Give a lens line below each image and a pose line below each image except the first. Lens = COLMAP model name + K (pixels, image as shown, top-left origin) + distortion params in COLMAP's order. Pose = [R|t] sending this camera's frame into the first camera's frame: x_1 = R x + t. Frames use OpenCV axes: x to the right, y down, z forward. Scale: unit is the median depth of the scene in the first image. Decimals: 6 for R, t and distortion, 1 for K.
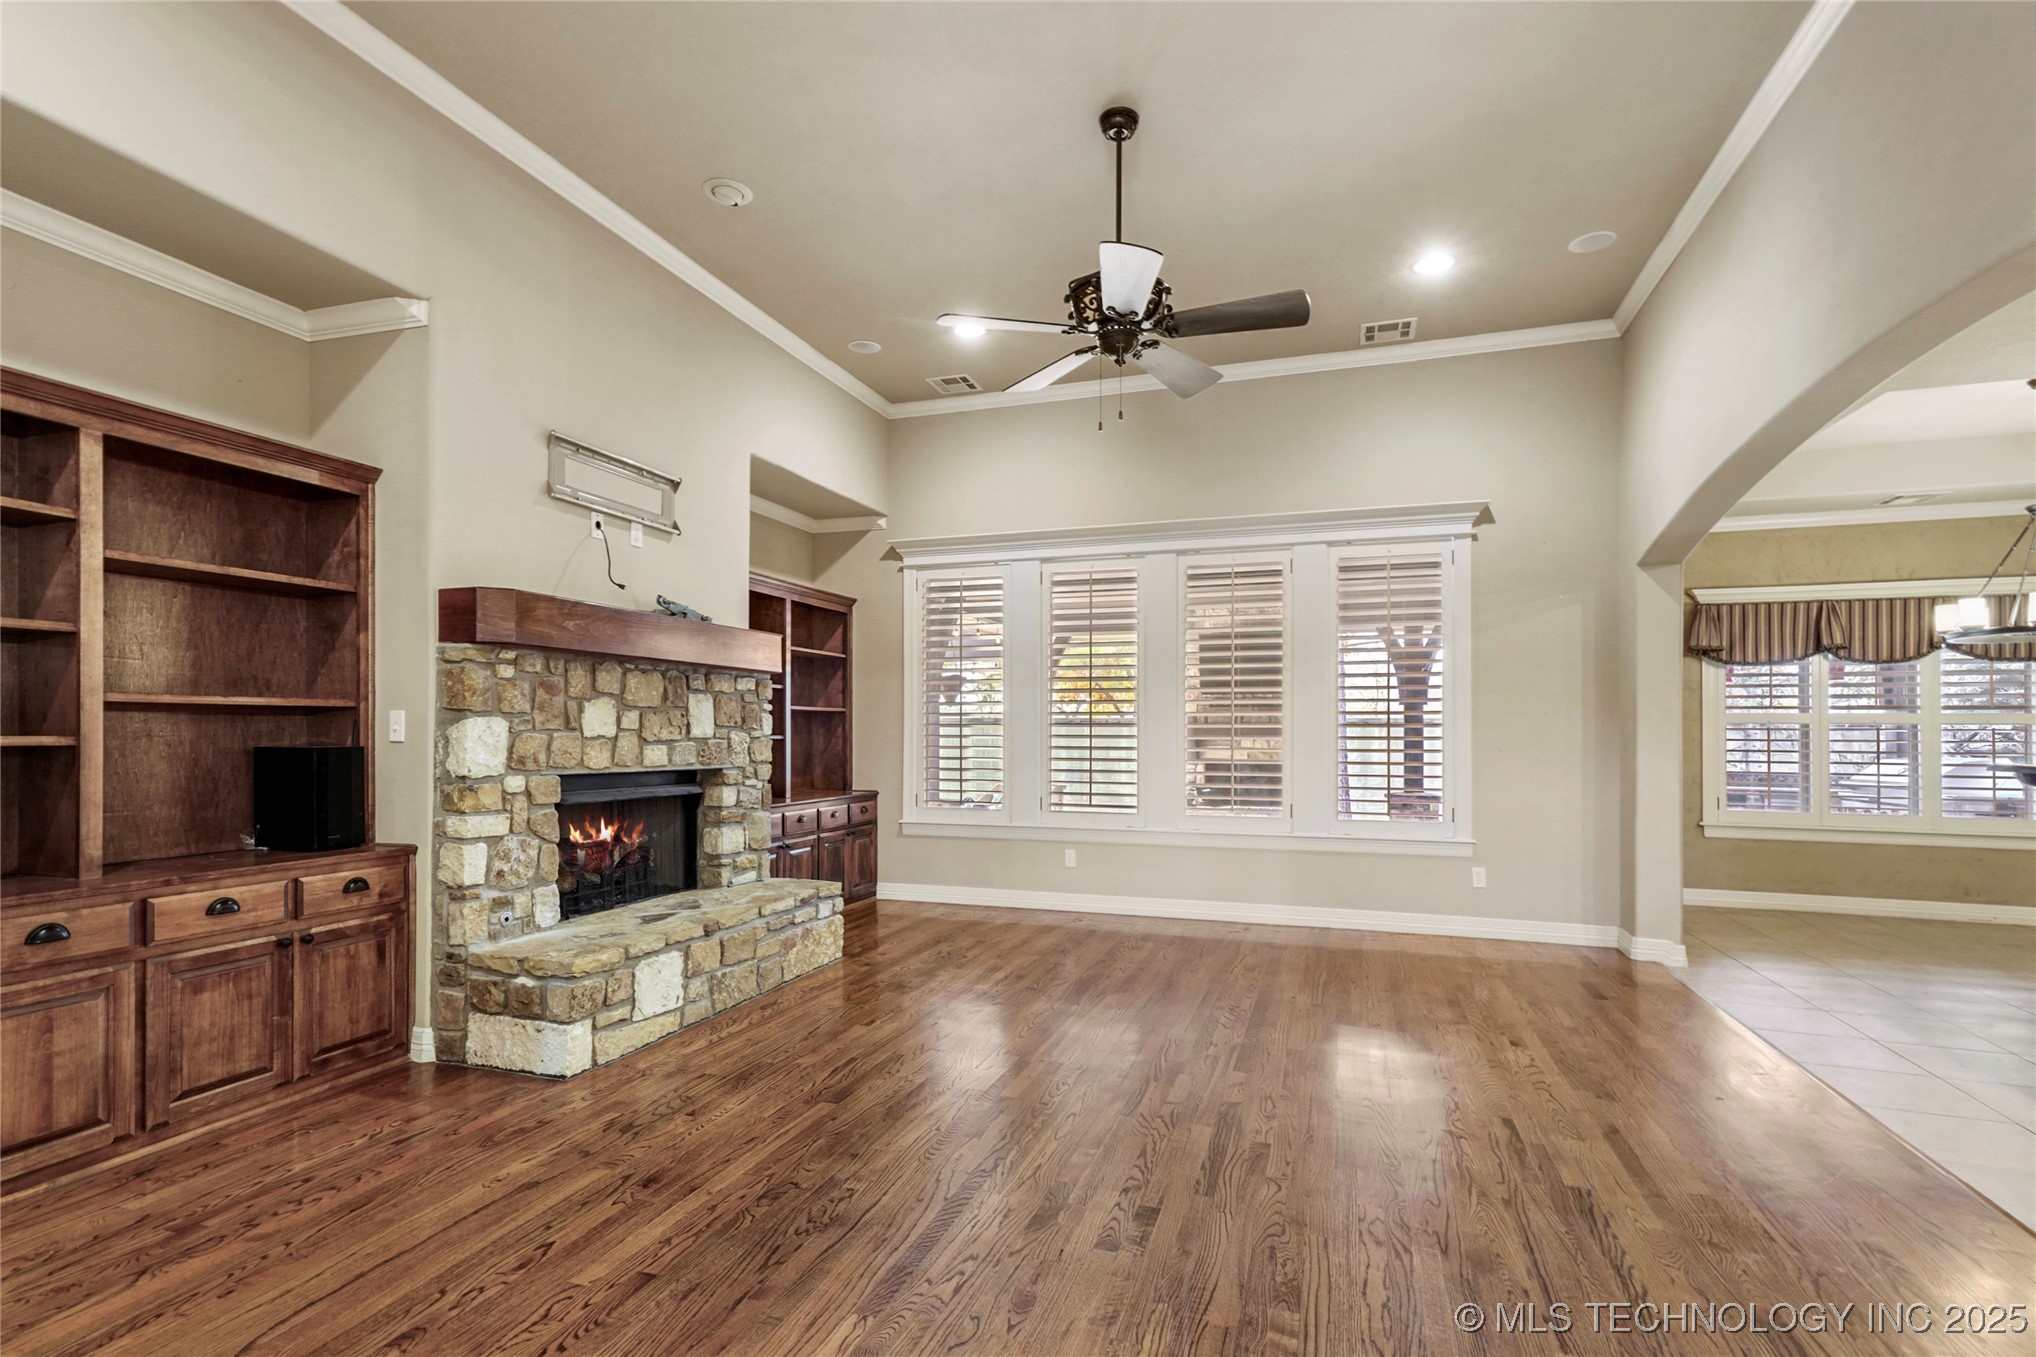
lens RADIAL K [[971.9, 0, 1048.5], [0, 971.9, 715.5], [0, 0, 1]] dist [-0.009802, 0.010201]
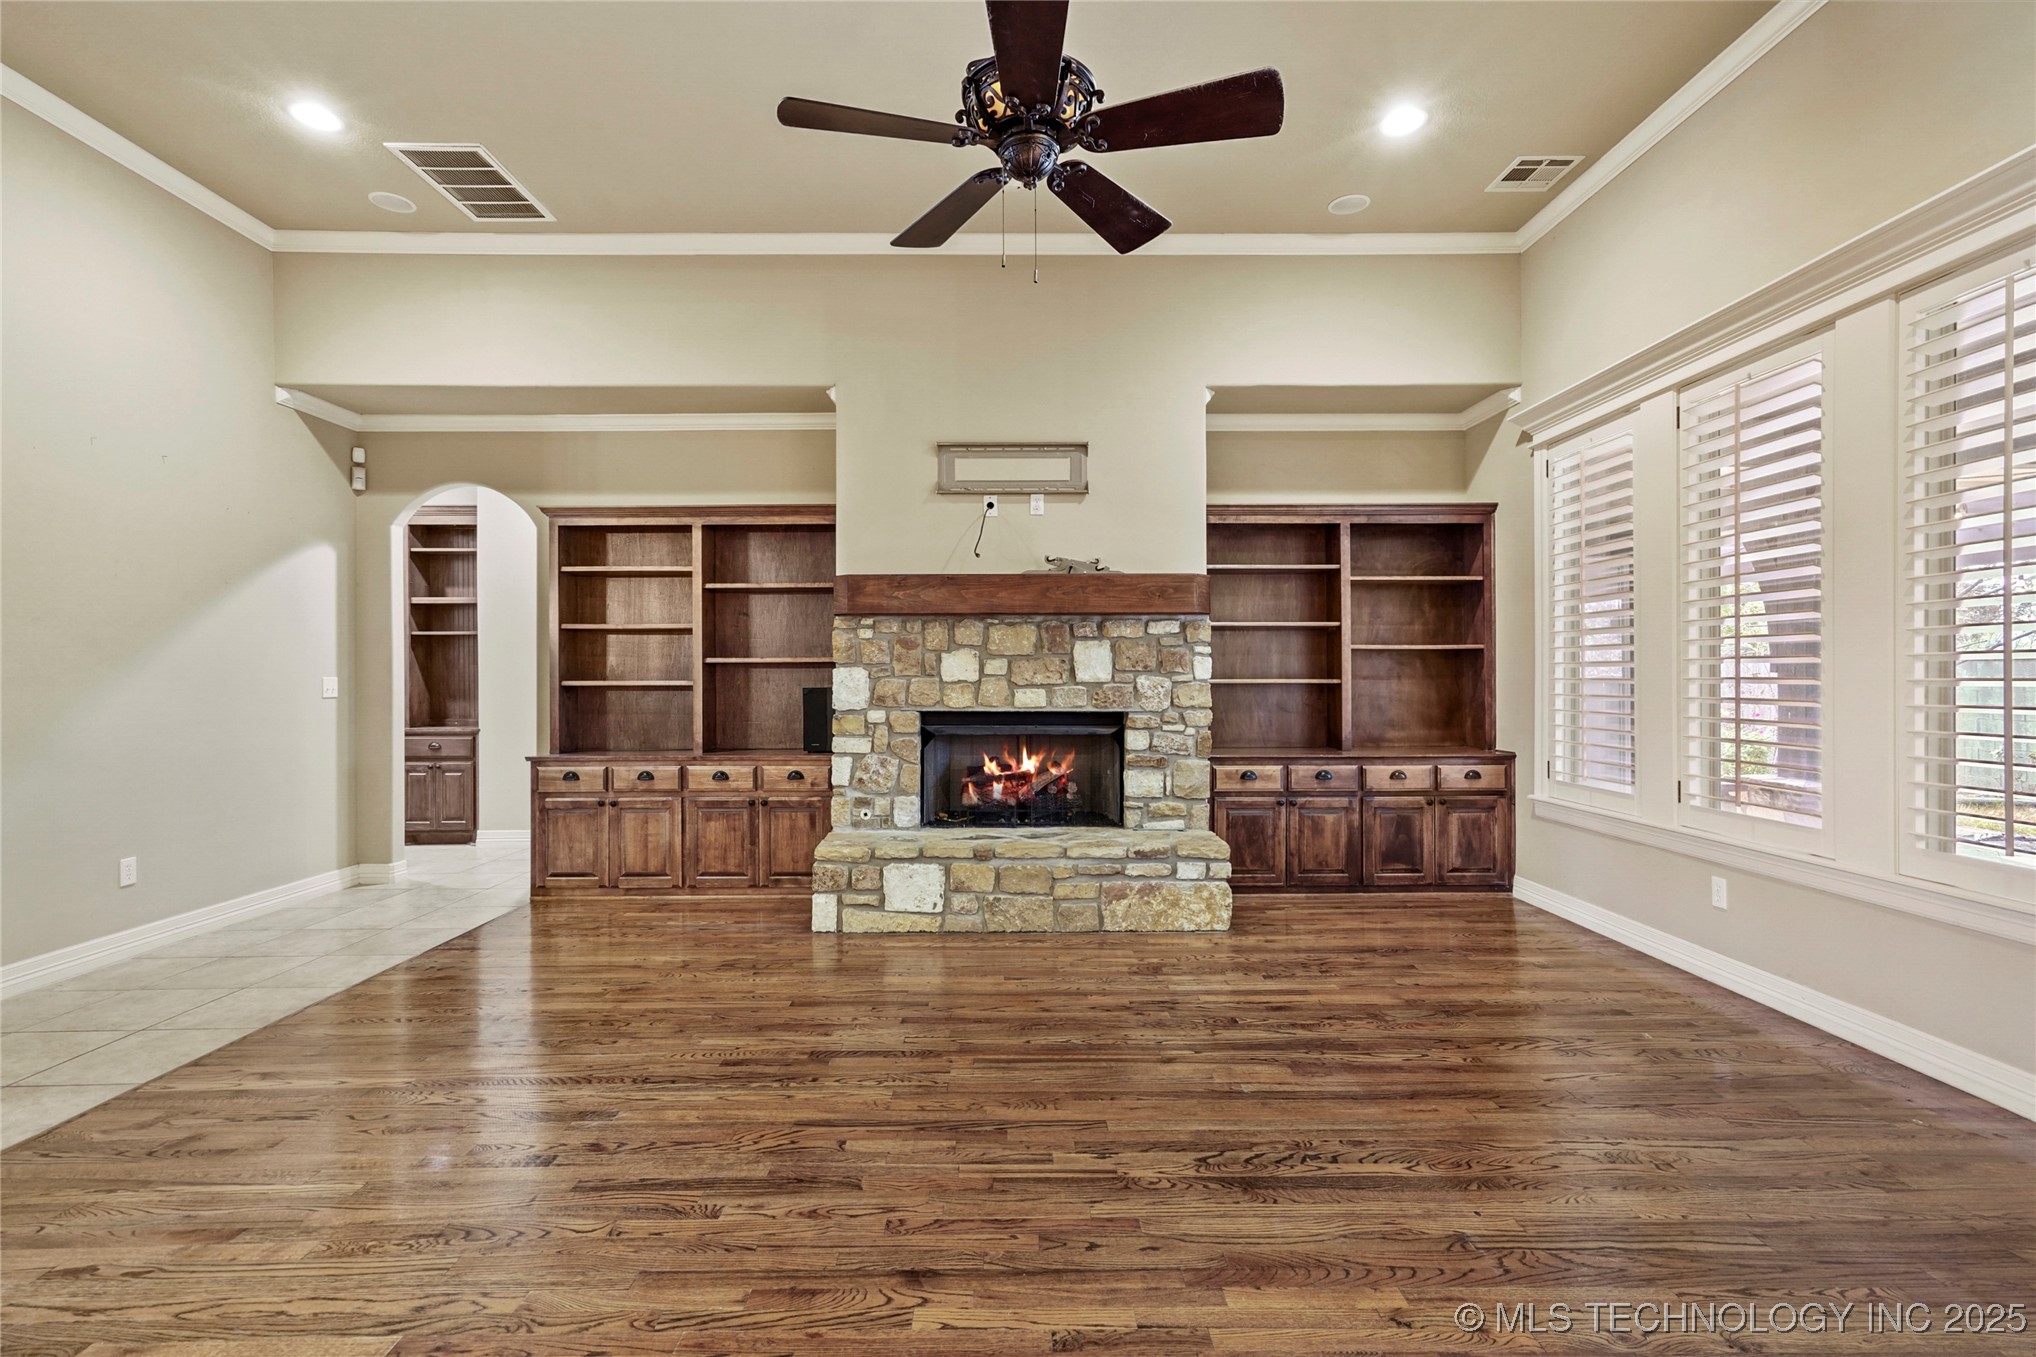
lens RADIAL K [[971.9, 0, 1021.3], [0, 971.9, 662.6], [0, 0, 1]] dist [-0.009802, 0.010201]
pose [[0.301037, -0.014470, -0.953503, 0.746625], [0.021132, 0.999741, -0.008500, 0.010713], [0.953378, -0.017590, 0.301265, 0.724332]]
